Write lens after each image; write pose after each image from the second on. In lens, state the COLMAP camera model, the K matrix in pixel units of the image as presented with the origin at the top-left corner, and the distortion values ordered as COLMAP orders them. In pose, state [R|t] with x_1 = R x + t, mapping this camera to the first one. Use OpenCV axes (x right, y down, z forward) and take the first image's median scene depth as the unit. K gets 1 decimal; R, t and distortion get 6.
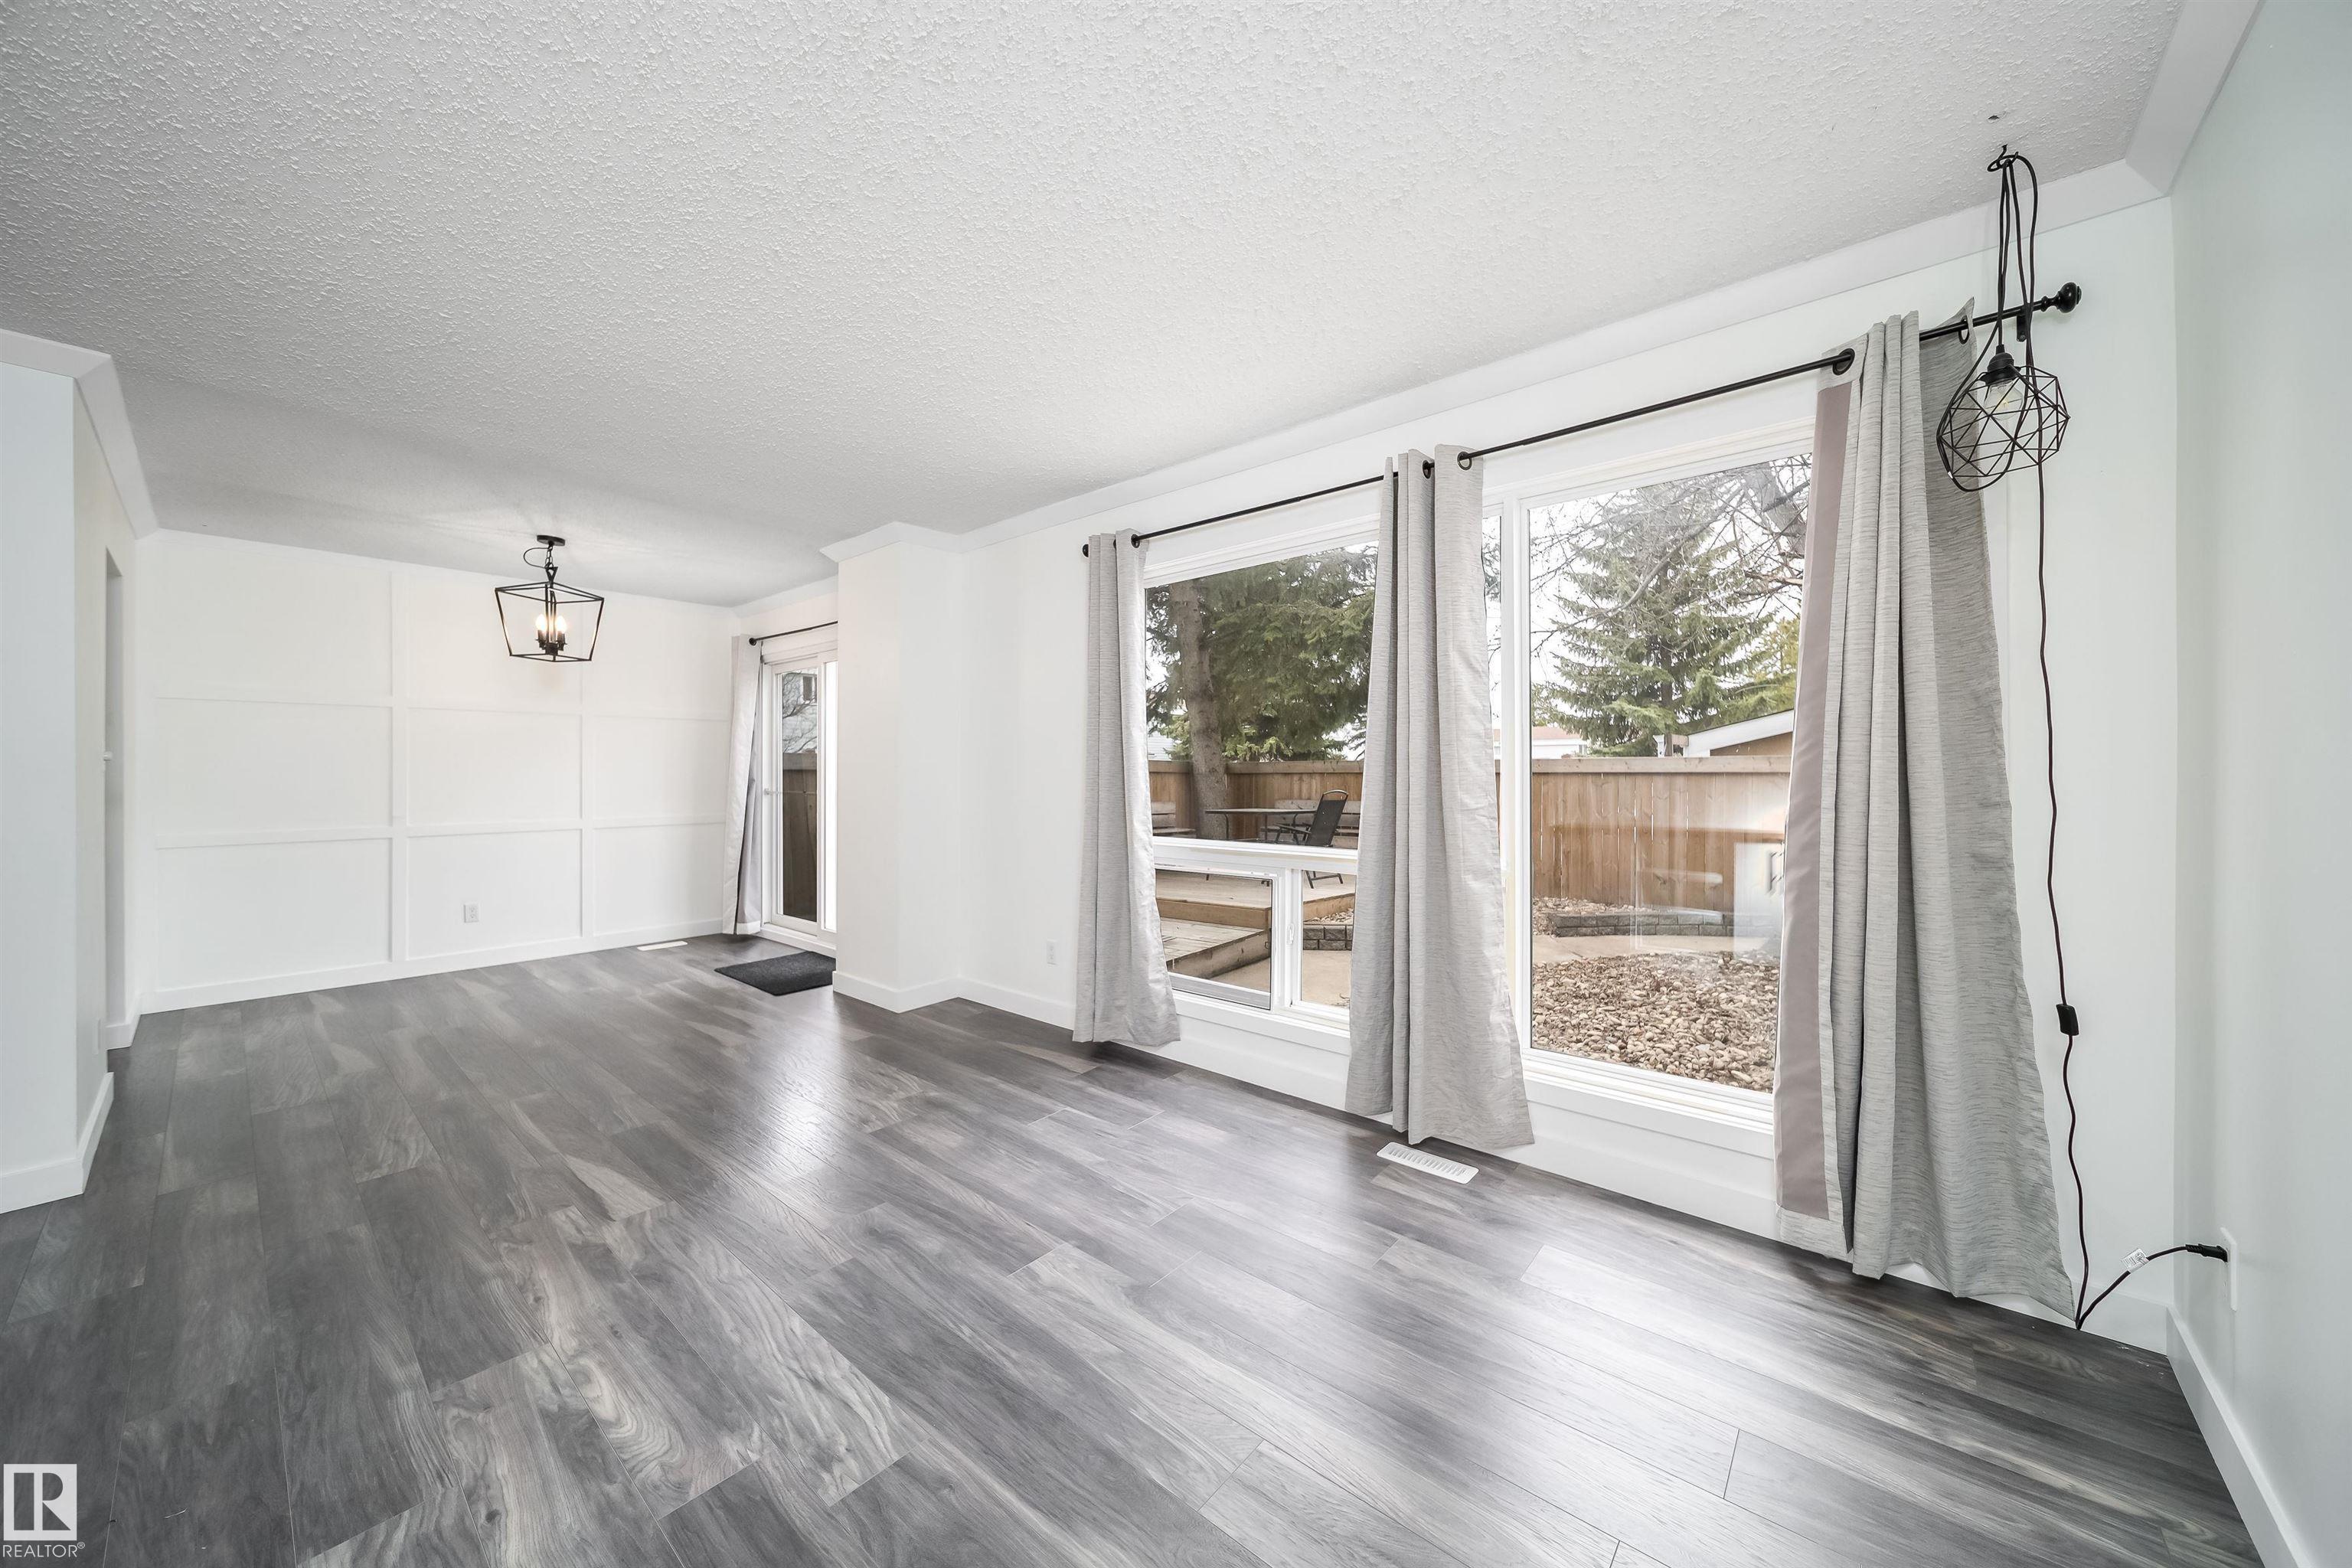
lens RADIAL K [[829.4, 0, 1177.8], [0, 829.4, 777.5], [0, 0, 1]] dist [-0.003026, -0.000632]
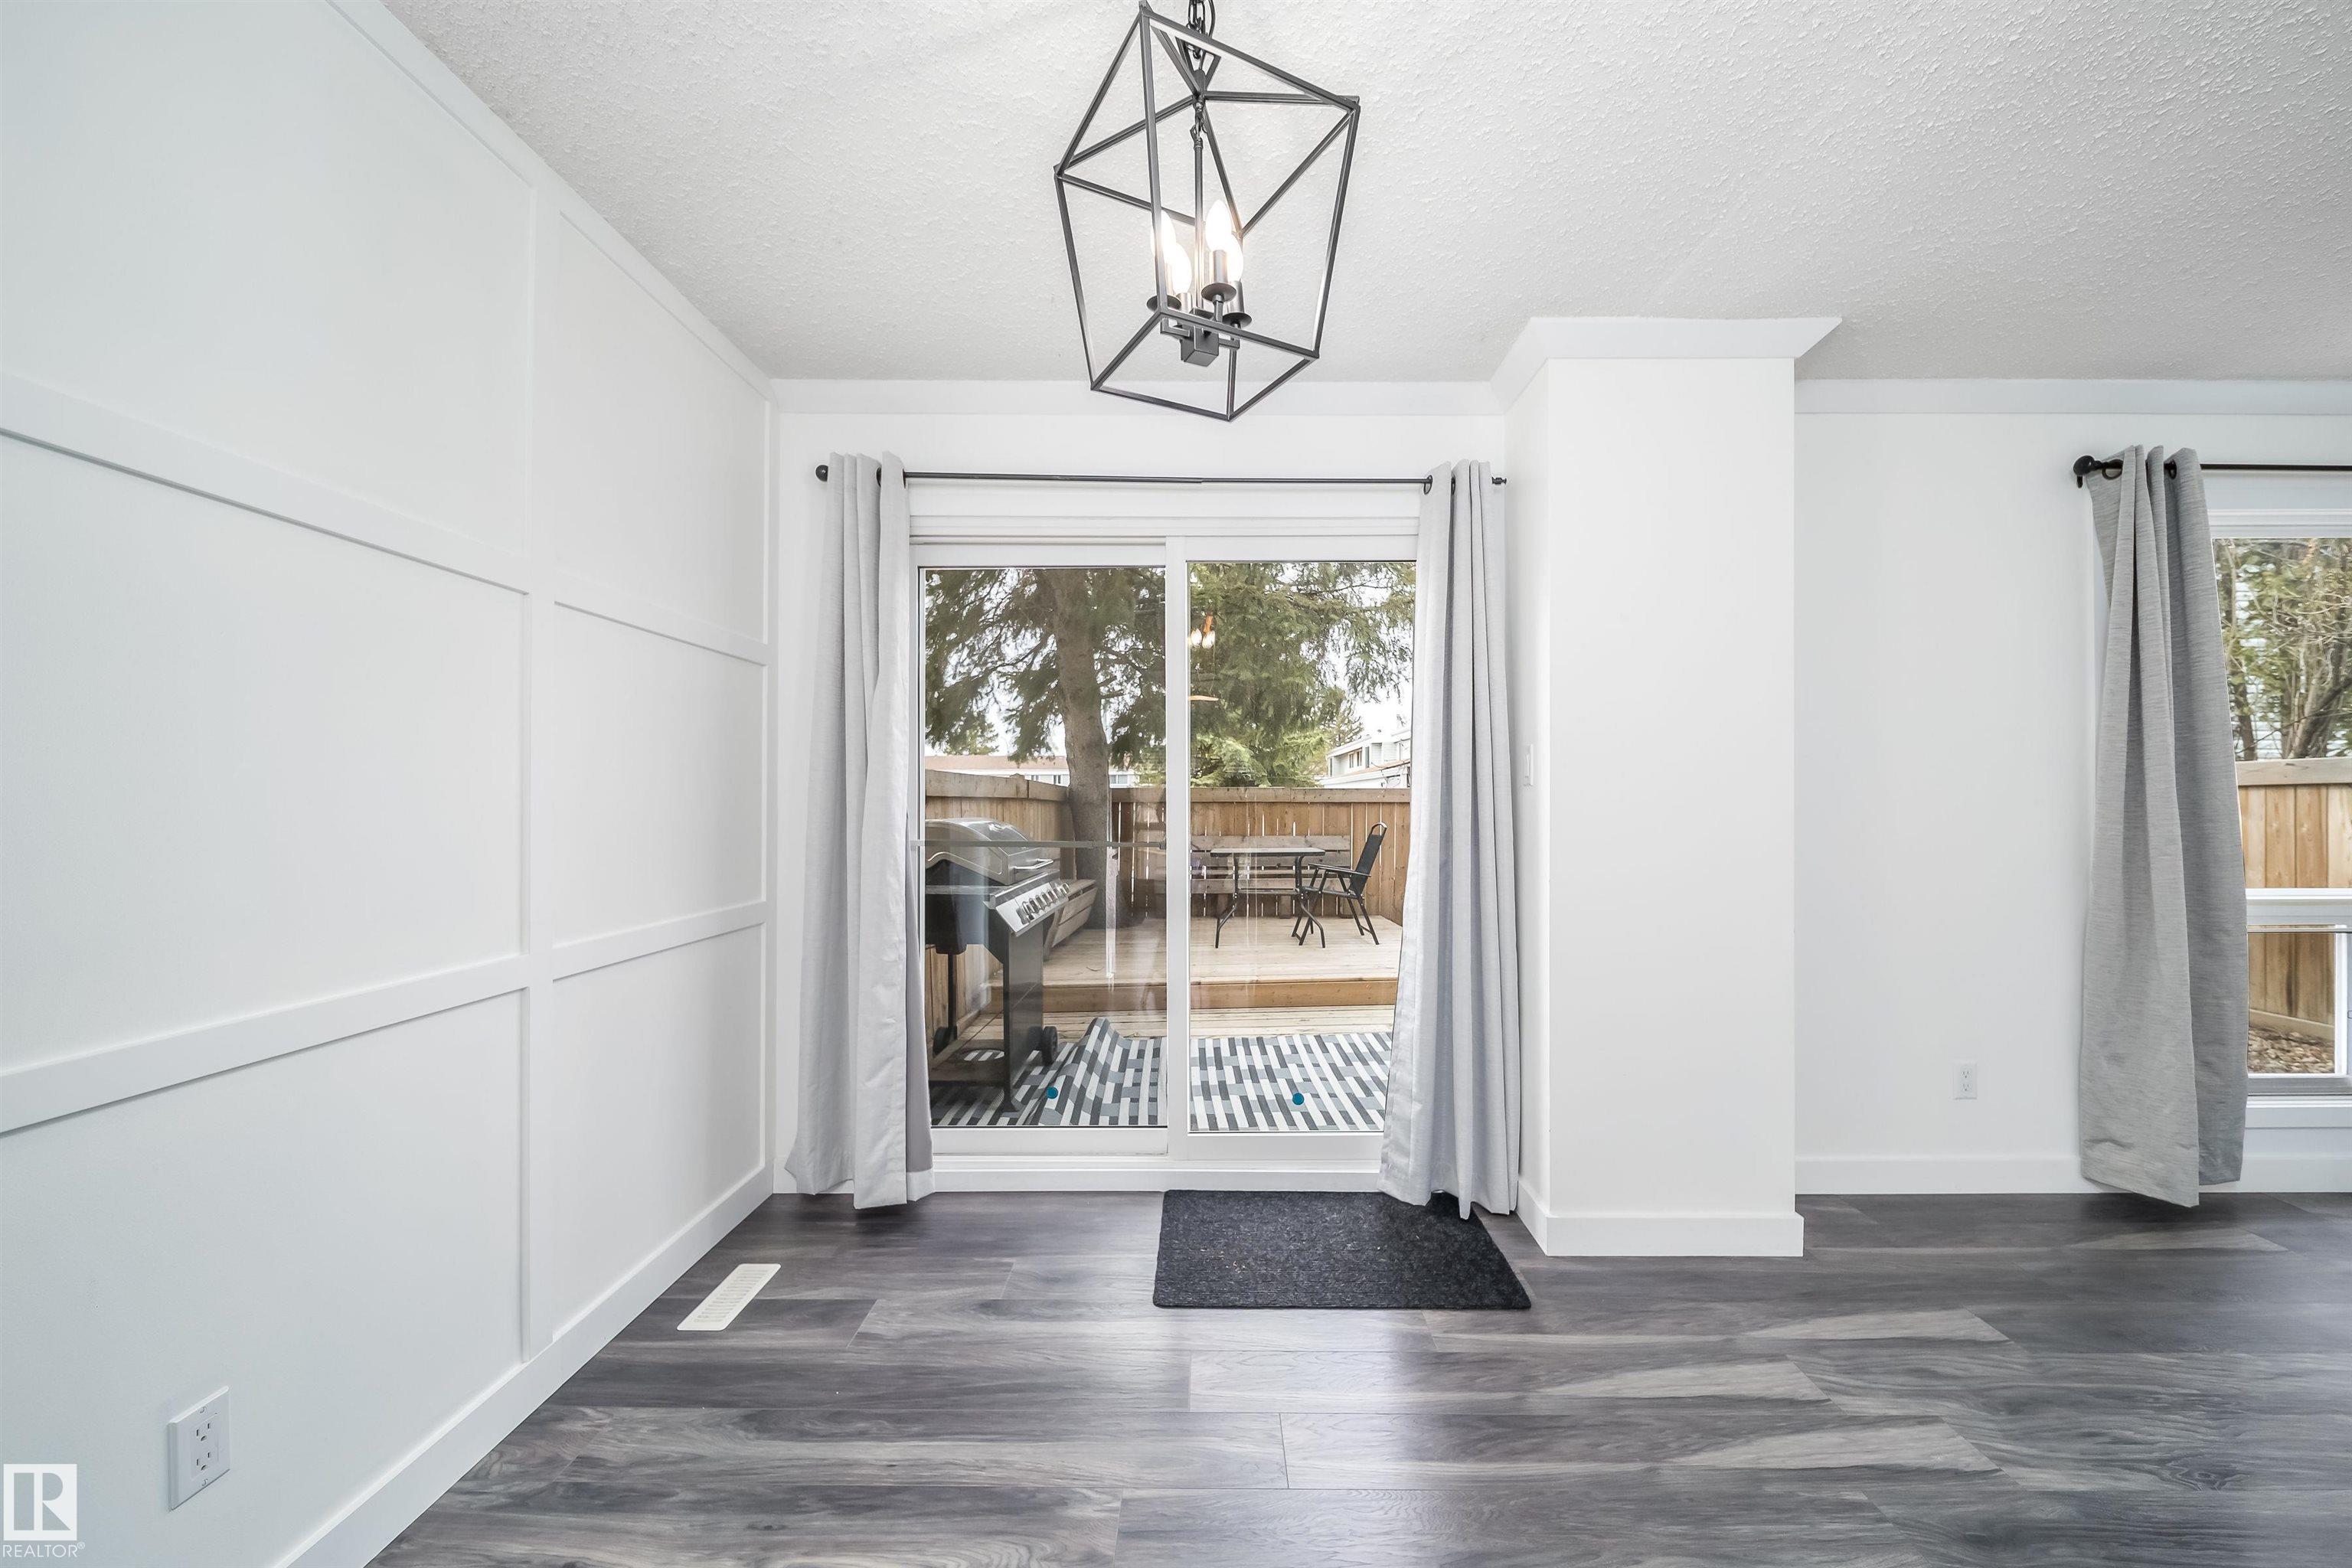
lens RADIAL K [[906.9, 0, 1190.0], [0, 906.9, 791.4], [0, 0, 1]] dist [-0.002934, -0.000150]
pose [[0.764758, 0.009988, 0.644240, -0.970150], [0.002718, 0.999821, -0.018727, 0.001847], [-0.644312, 0.016072, 0.764594, 0.782865]]
